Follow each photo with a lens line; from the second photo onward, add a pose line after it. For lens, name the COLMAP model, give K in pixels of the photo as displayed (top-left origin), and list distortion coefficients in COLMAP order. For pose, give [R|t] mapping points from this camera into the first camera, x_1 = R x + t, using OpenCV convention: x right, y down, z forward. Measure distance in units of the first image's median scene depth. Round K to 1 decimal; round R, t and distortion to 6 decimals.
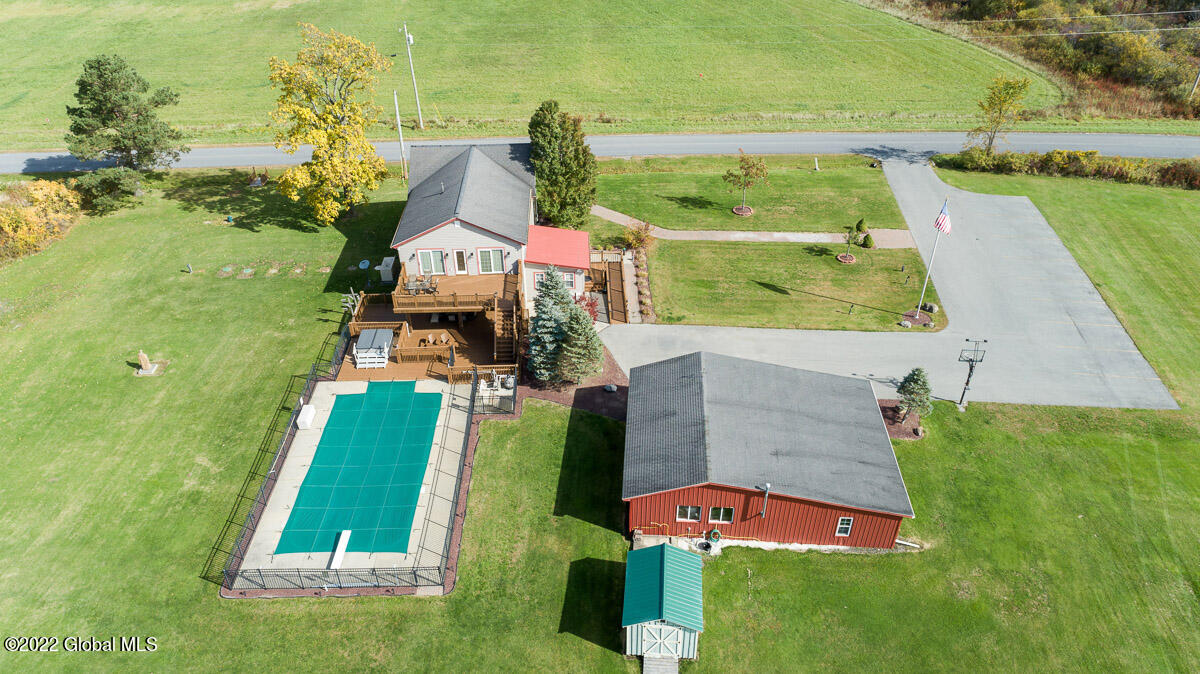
lens RADIAL K [[811.2, 0, 600.1], [0, 811.2, 331.1], [0, 0, 1]] dist [-0.016439, 0.014647]
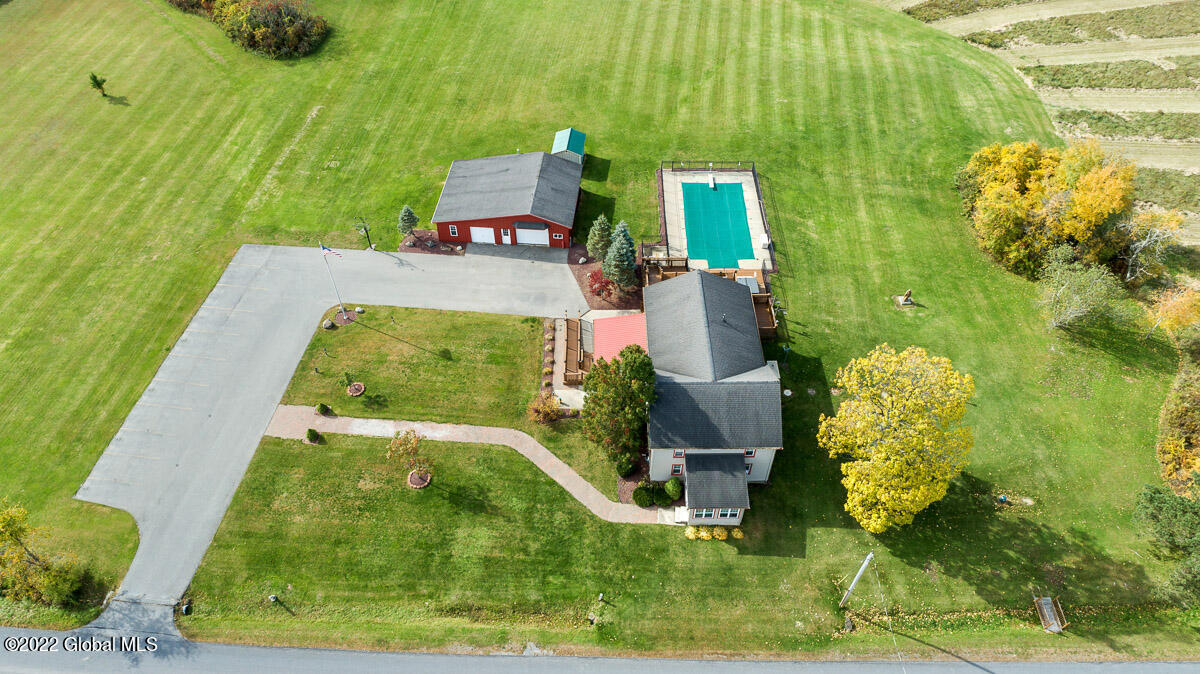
lens RADIAL K [[811.2, 0, 600.1], [0, 811.2, 331.1], [0, 0, 1]] dist [-0.016439, 0.014647]
pose [[-0.999744, -0.012236, 0.019058, -0.044558], [0.017261, 0.133149, 0.990946, -1.264844], [-0.014662, 0.991020, -0.132904, 1.153035]]
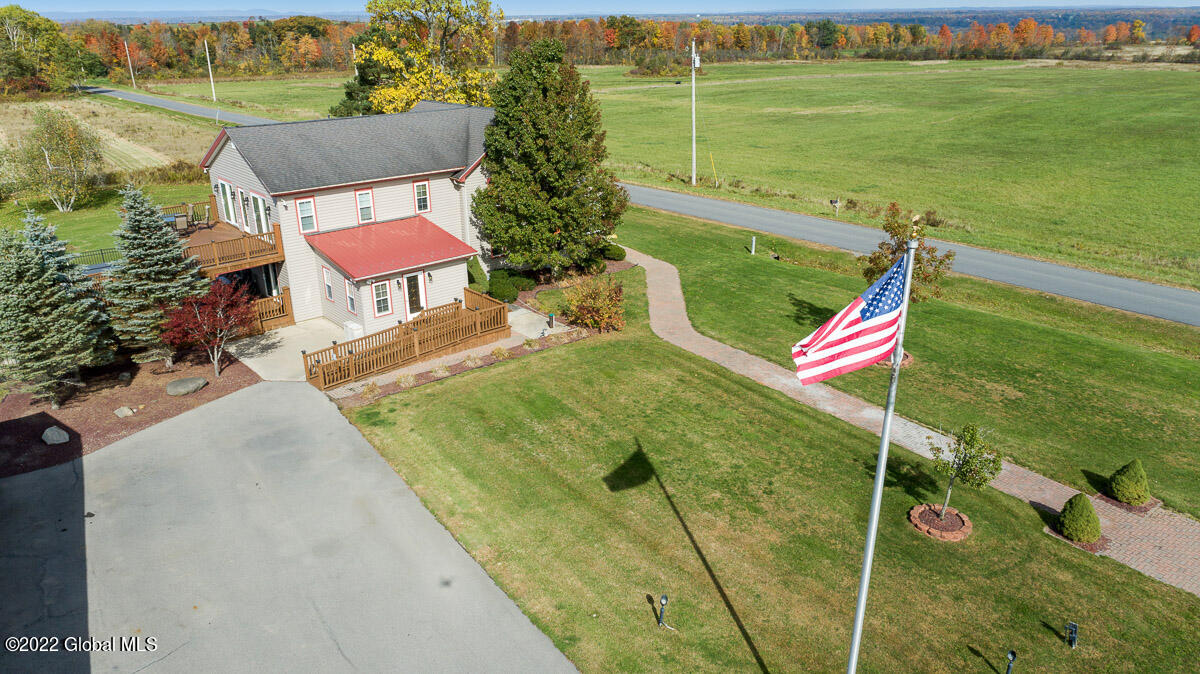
lens RADIAL K [[815.7, 0, 596.6], [0, 815.7, 327.5], [0, 0, 1]] dist [-0.018416, 0.019200]
pose [[0.633097, 0.275219, -0.723493, 0.463902], [-0.442913, 0.895332, -0.046987, -0.090190], [0.634835, 0.350192, 0.688731, 0.730312]]
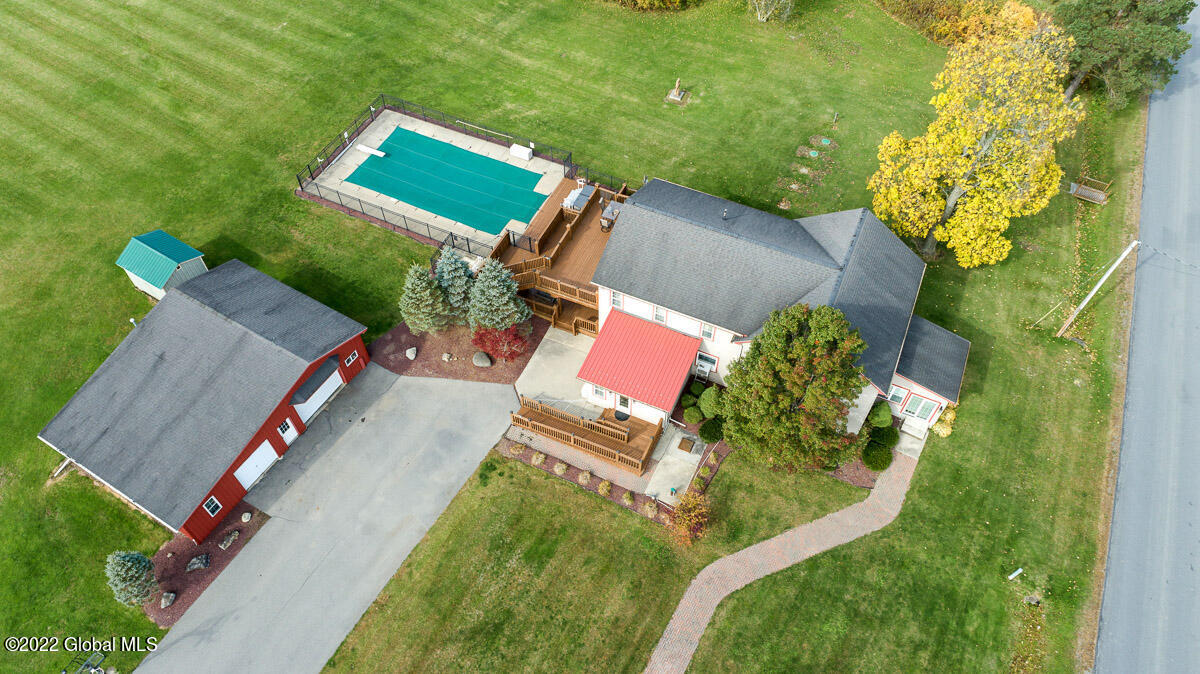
lens RADIAL K [[815.7, 0, 596.6], [0, 815.7, 327.5], [0, 0, 1]] dist [-0.018416, 0.019200]
pose [[-0.450827, 0.712255, -0.538003, 0.348604], [-0.505684, 0.292880, 0.811483, -0.702243], [0.735554, 0.637898, 0.228138, 0.791124]]
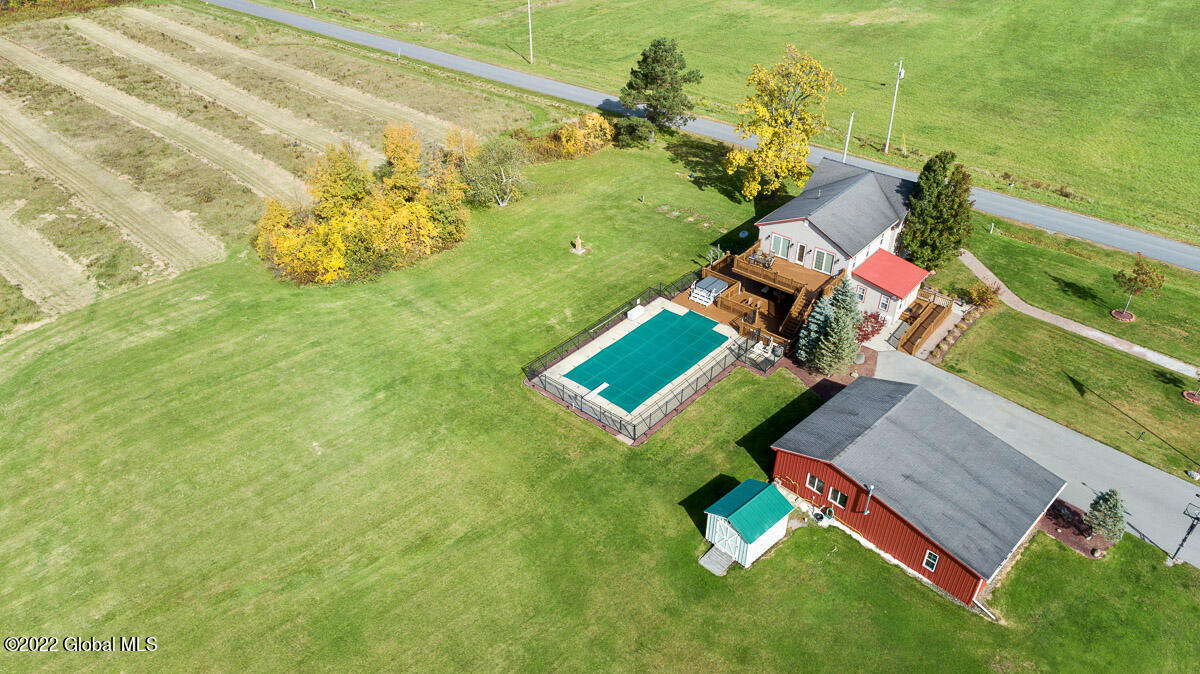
lens RADIAL K [[811.2, 0, 600.1], [0, 811.2, 331.1], [0, 0, 1]] dist [-0.016439, 0.014647]
pose [[0.736553, 0.381580, -0.558468, 0.315805], [-0.387877, 0.914706, 0.113422, -0.000171], [0.554113, 0.133075, 0.821735, -0.150583]]
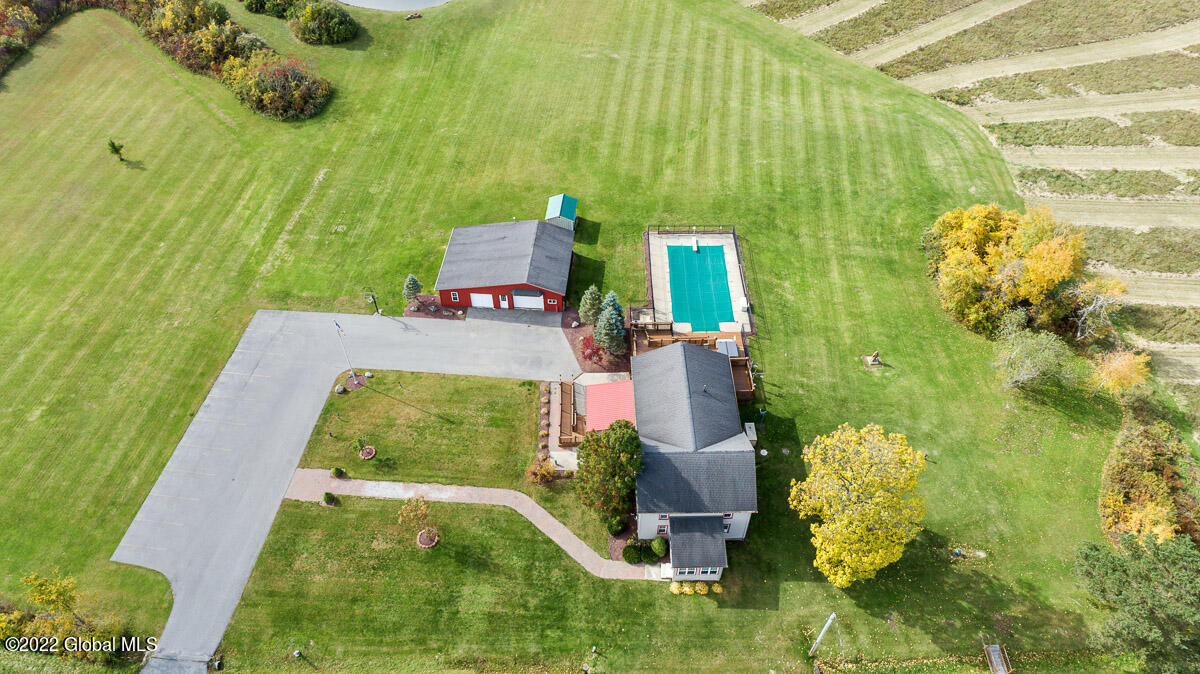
lens RADIAL K [[811.2, 0, 600.1], [0, 811.2, 331.1], [0, 0, 1]] dist [-0.016439, 0.014647]
pose [[-0.999940, -0.005344, 0.009535, -0.046994], [0.008713, 0.136917, 0.990544, -1.383159], [-0.006599, 0.990568, -0.136863, 1.068319]]
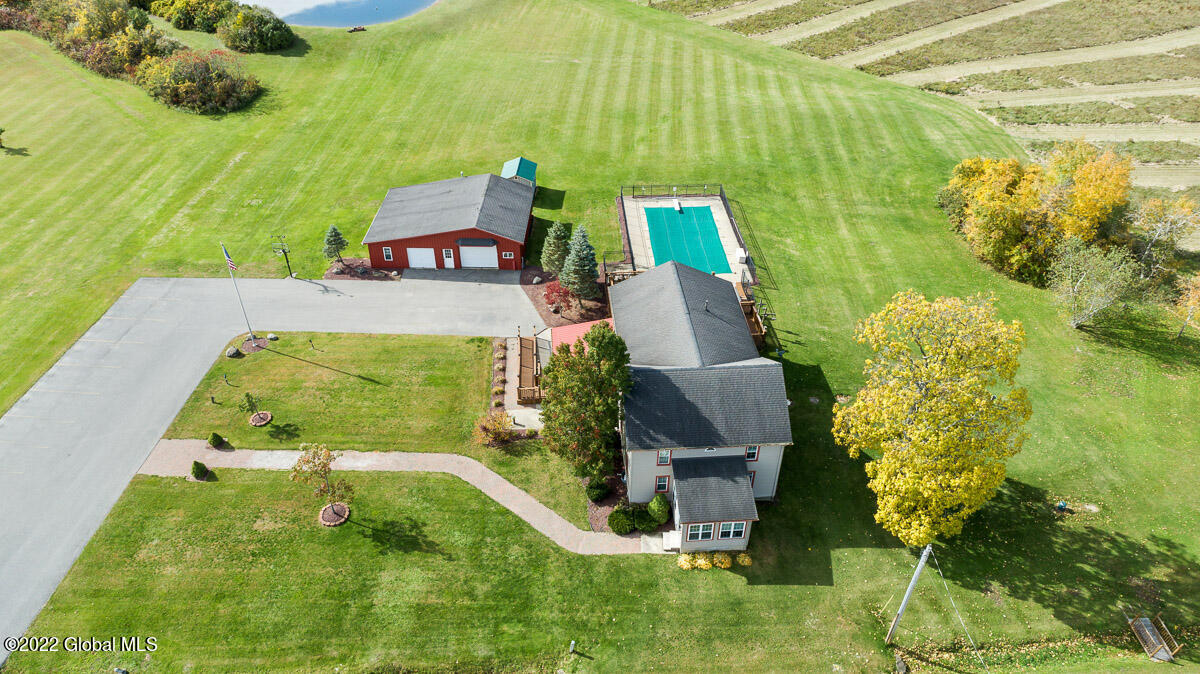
lens RADIAL K [[811.2, 0, 600.1], [0, 811.2, 331.1], [0, 0, 1]] dist [-0.016439, 0.014647]
pose [[-0.999129, 0.025709, -0.032879, -0.039077], [-0.023231, 0.311896, 0.949832, -1.040234], [0.034674, 0.949768, -0.311027, 1.297236]]
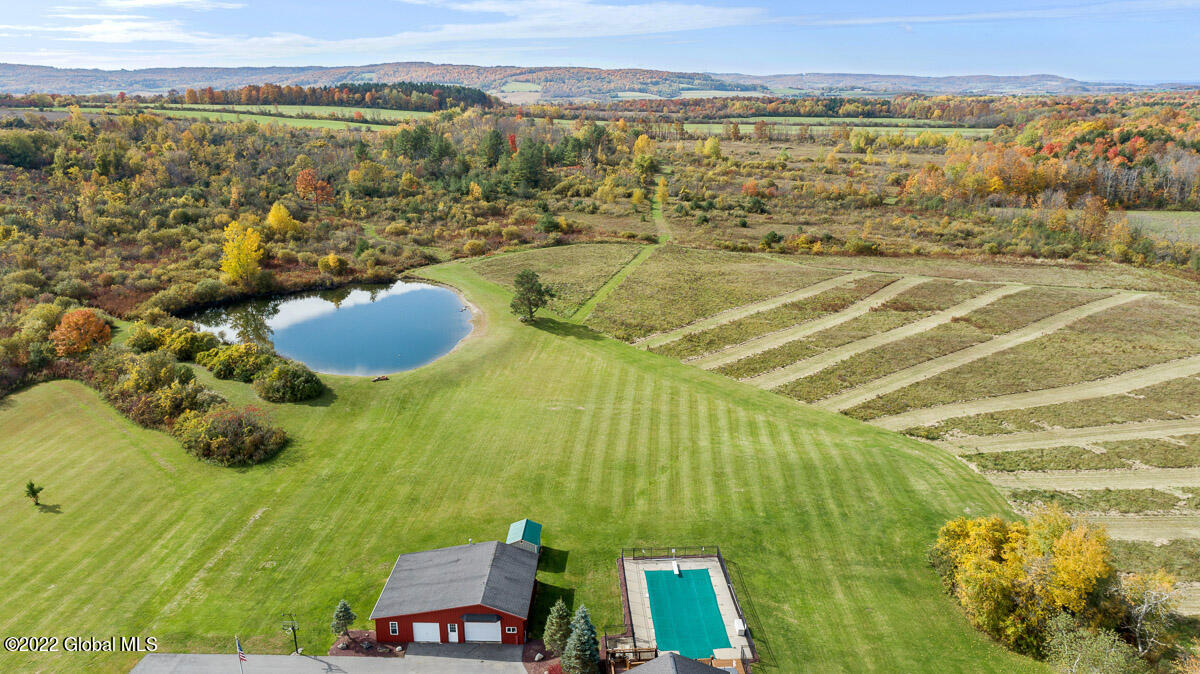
lens RADIAL K [[811.2, 0, 600.1], [0, 811.2, 331.1], [0, 0, 1]] dist [-0.016439, 0.014647]
pose [[-0.999287, 0.017270, -0.033566, -0.046379], [-0.015735, 0.617704, 0.786253, -1.175345], [0.034312, 0.786221, -0.616992, 1.217666]]
